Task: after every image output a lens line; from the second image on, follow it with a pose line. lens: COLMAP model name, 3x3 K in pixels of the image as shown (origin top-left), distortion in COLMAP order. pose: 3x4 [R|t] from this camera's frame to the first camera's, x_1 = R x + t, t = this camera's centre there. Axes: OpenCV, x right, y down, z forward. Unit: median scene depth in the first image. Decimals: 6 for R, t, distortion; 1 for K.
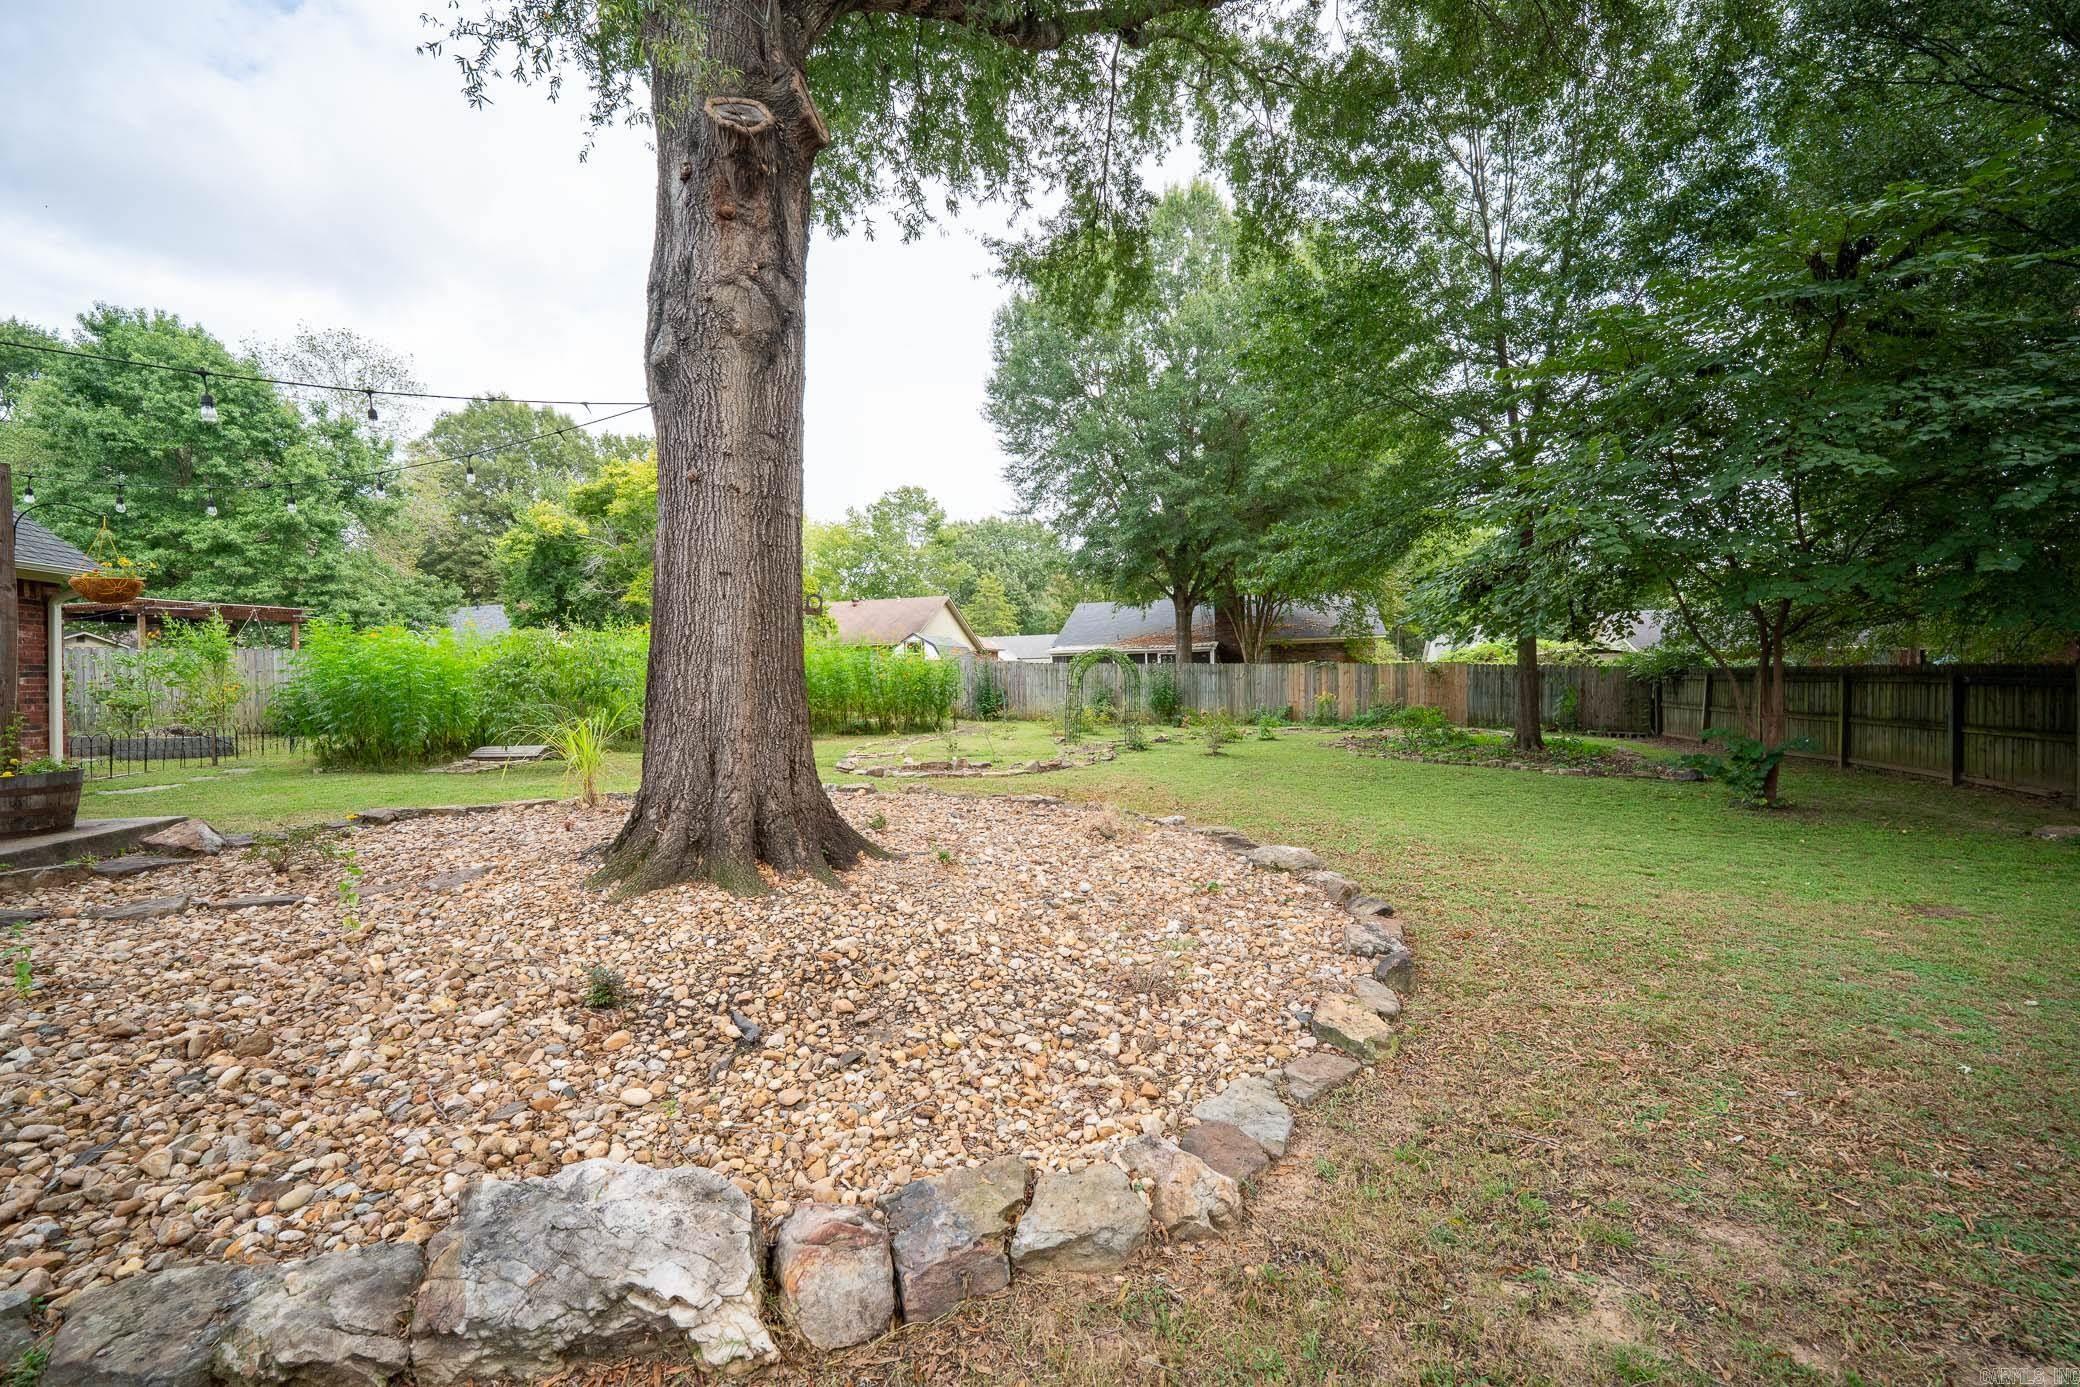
lens RADIAL K [[837.6, 0, 1040.0], [0, 837.6, 693.5], [0, 0, 1]] dist [0.000070, 0.000122]
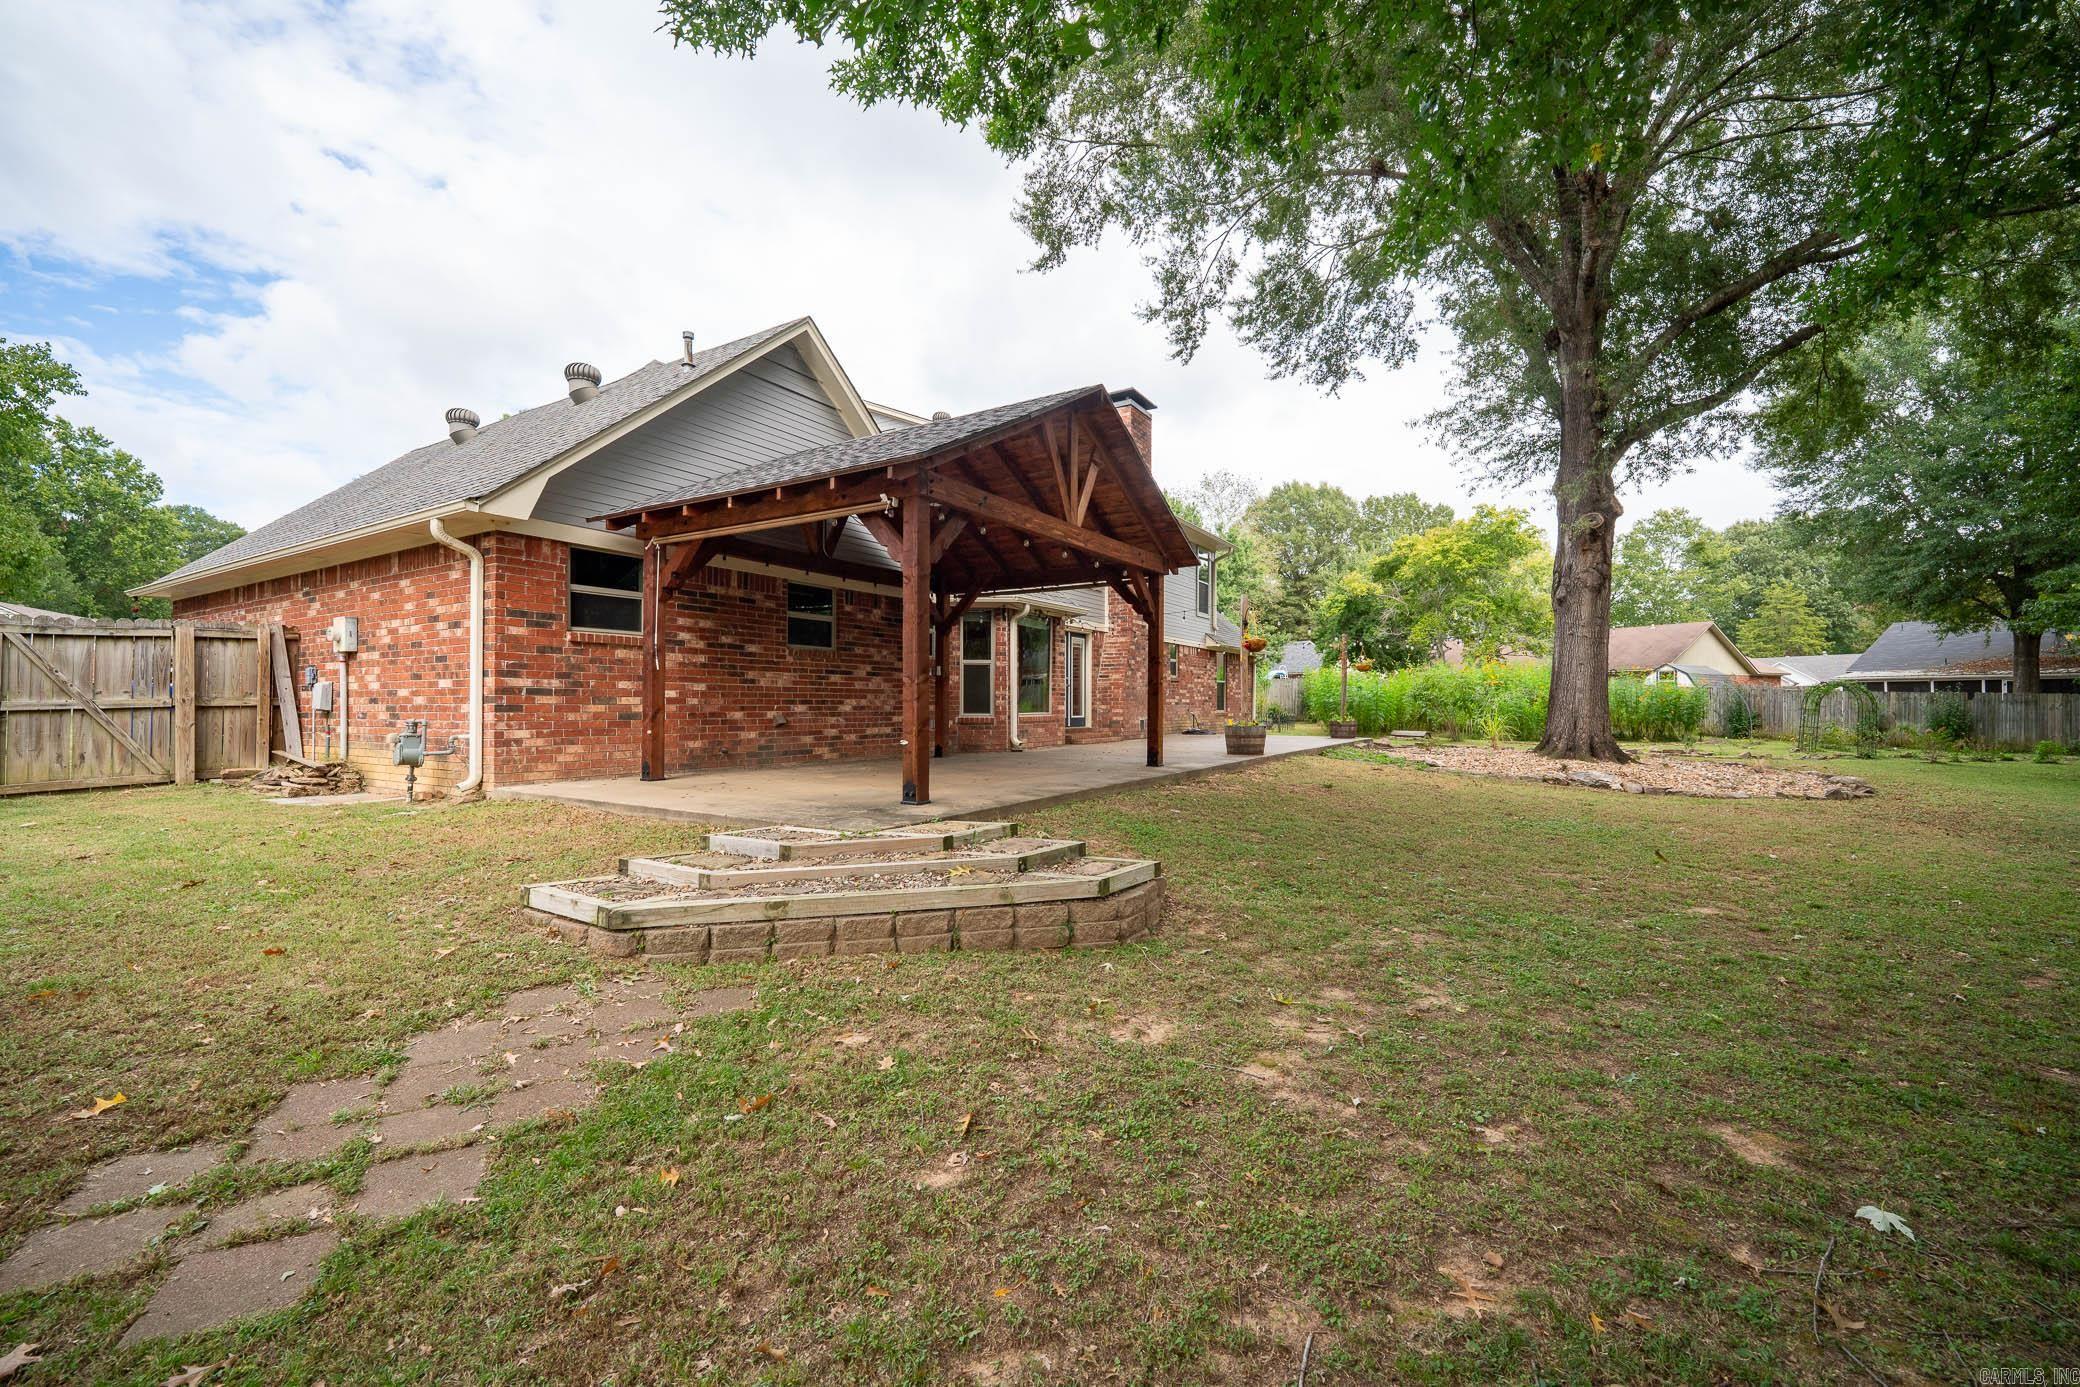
lens RADIAL K [[825.9, 0, 1008.9], [0, 825.9, 691.3], [0, 0, 1]] dist [-0.037553, 0.000673]
pose [[0.665733, 0.014397, -0.746051, 0.063793], [-0.033880, 0.999366, -0.010947, 0.008866], [0.745420, 0.032564, 0.665799, -0.360210]]
